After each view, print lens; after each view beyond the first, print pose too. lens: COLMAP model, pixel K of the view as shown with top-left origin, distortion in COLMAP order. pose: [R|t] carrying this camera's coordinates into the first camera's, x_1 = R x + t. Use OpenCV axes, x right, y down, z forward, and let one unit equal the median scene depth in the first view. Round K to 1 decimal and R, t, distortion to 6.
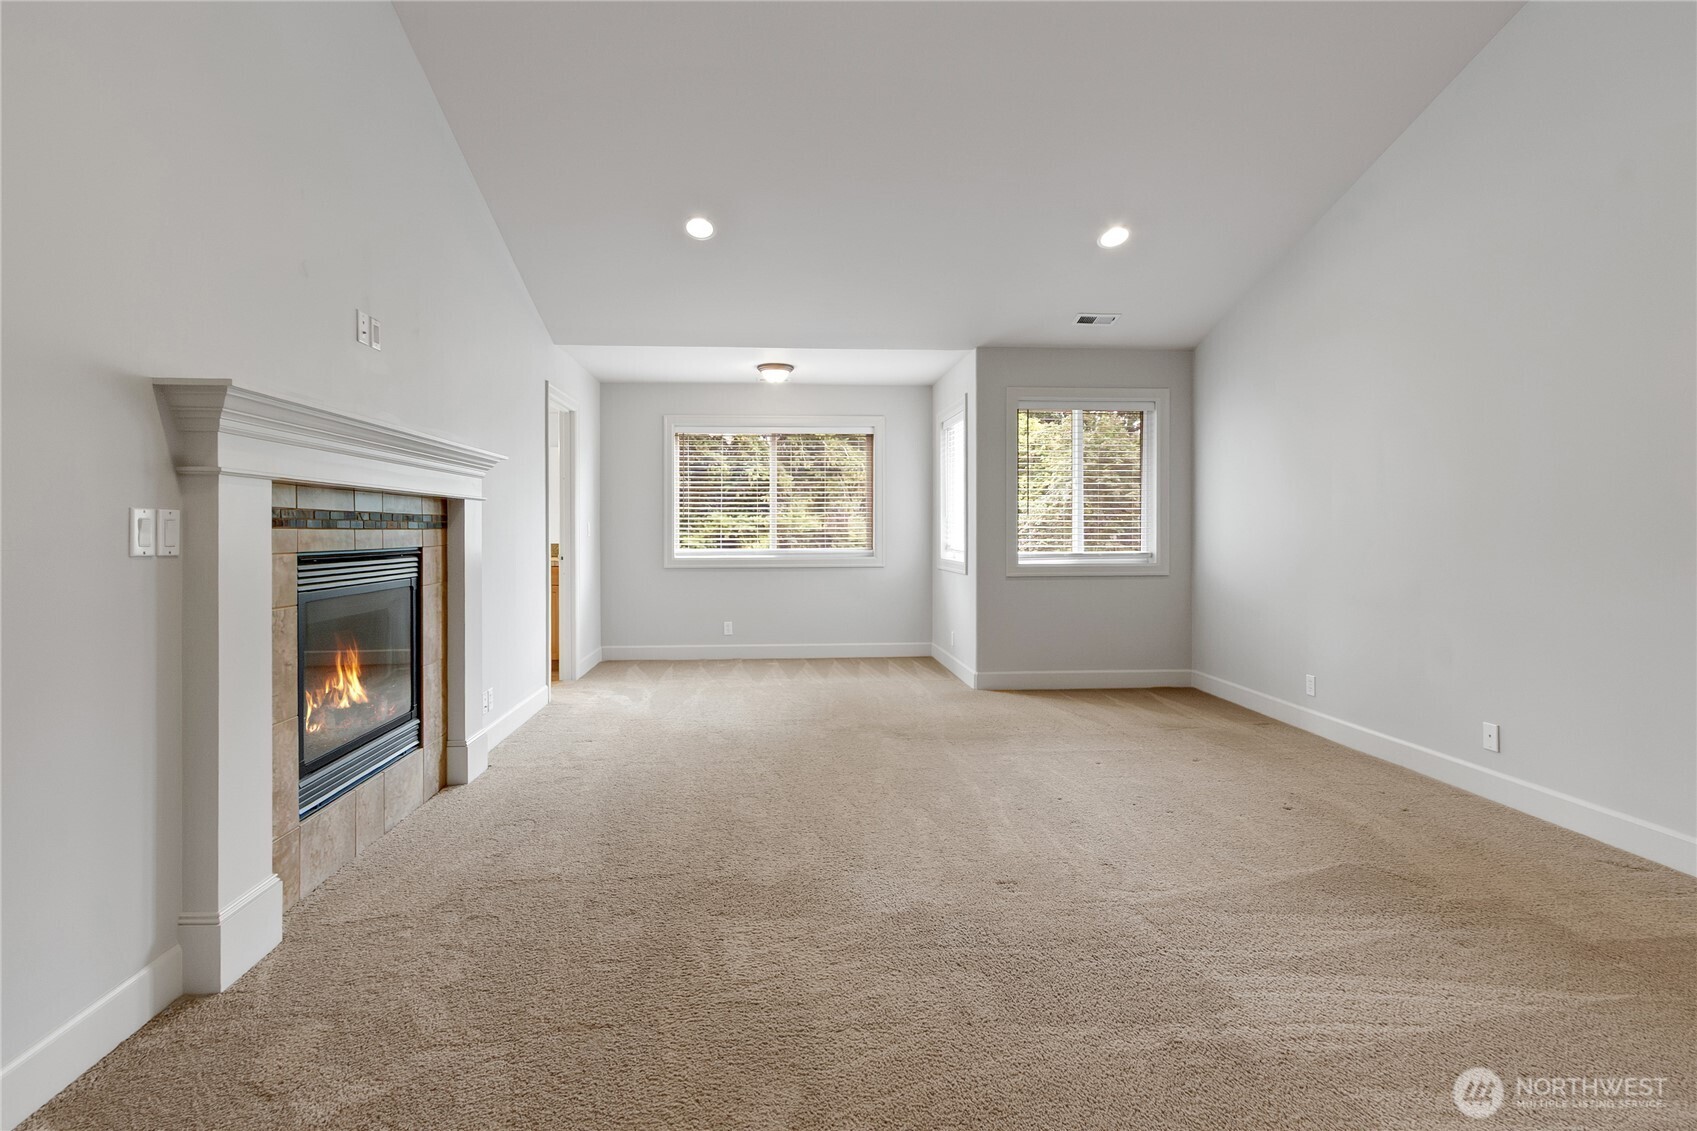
lens RADIAL K [[806.9, 0, 802.0], [0, 806.9, 551.5], [0, 0, 1]] dist [0.013247, -0.001825]
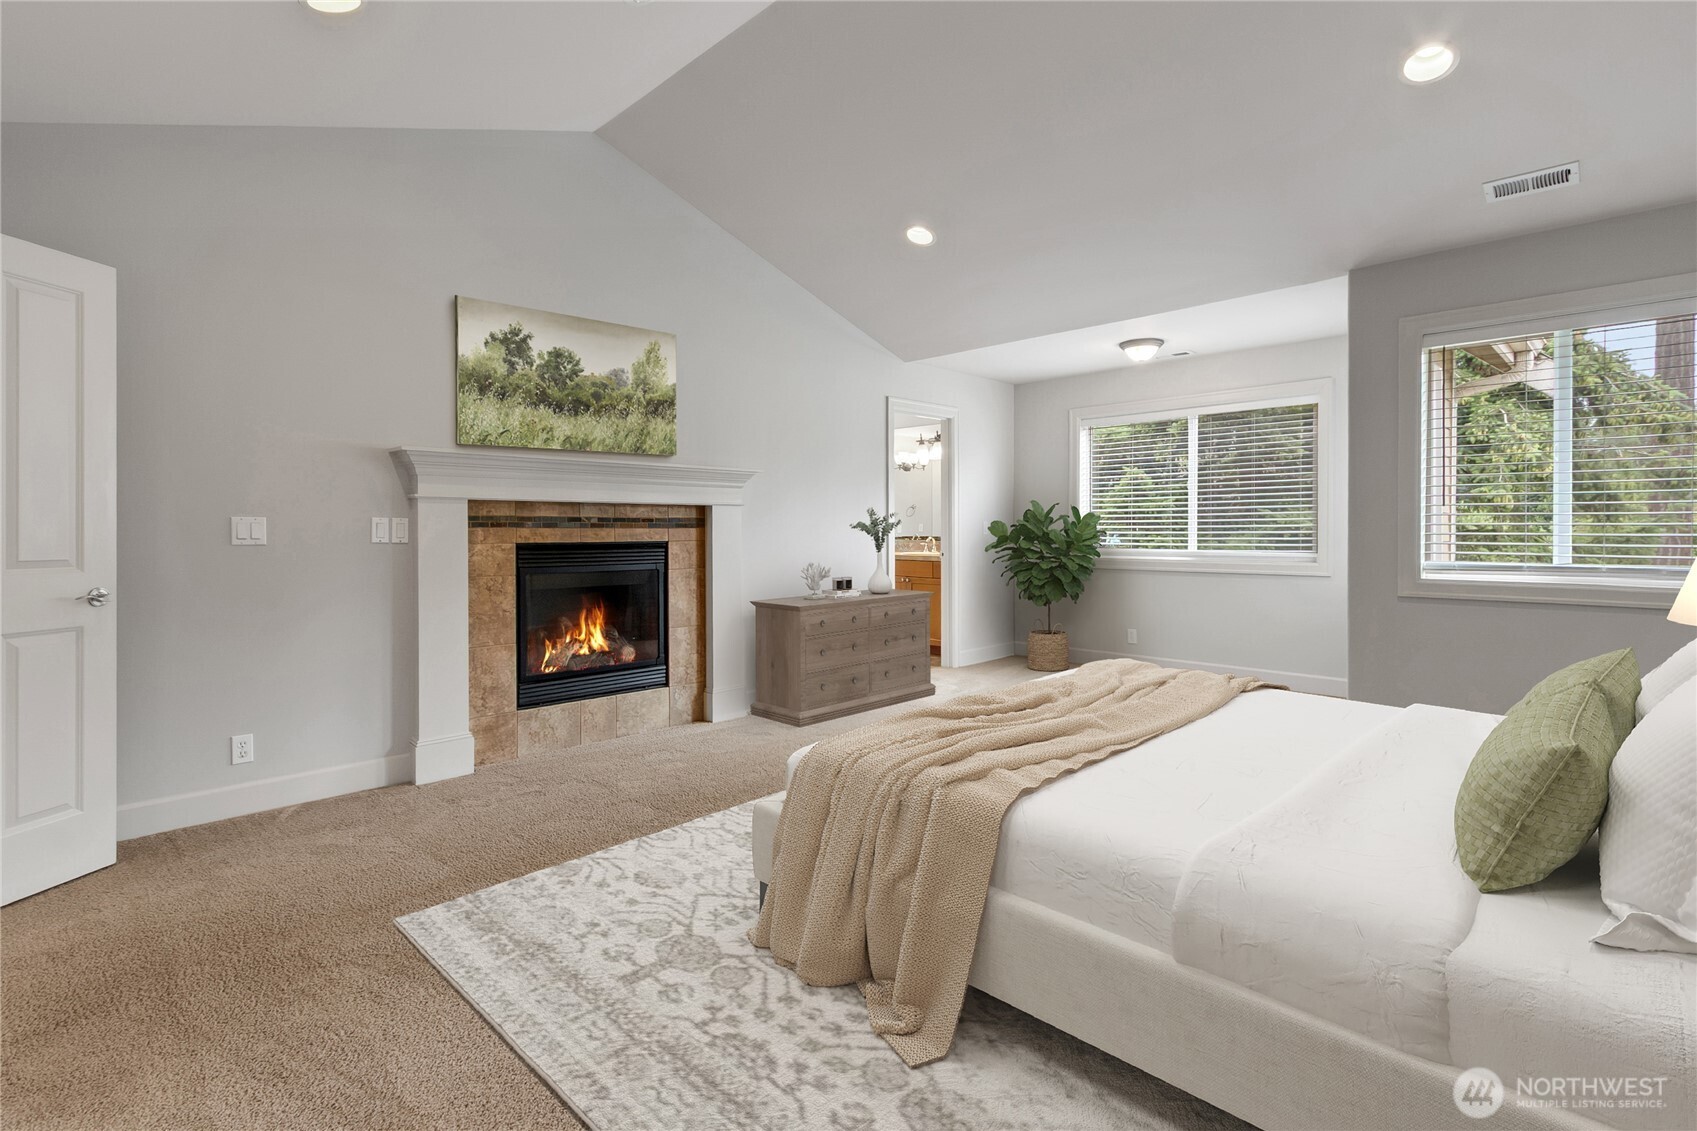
lens RADIAL K [[806.9, 0, 836.5], [0, 806.9, 555.7], [0, 0, 1]] dist [0.013247, -0.001825]
pose [[0.660199, 0.024787, -0.750681, 0.750735], [-0.018924, 0.999687, 0.016366, -0.008726], [0.750852, 0.003400, 0.660462, 0.310360]]
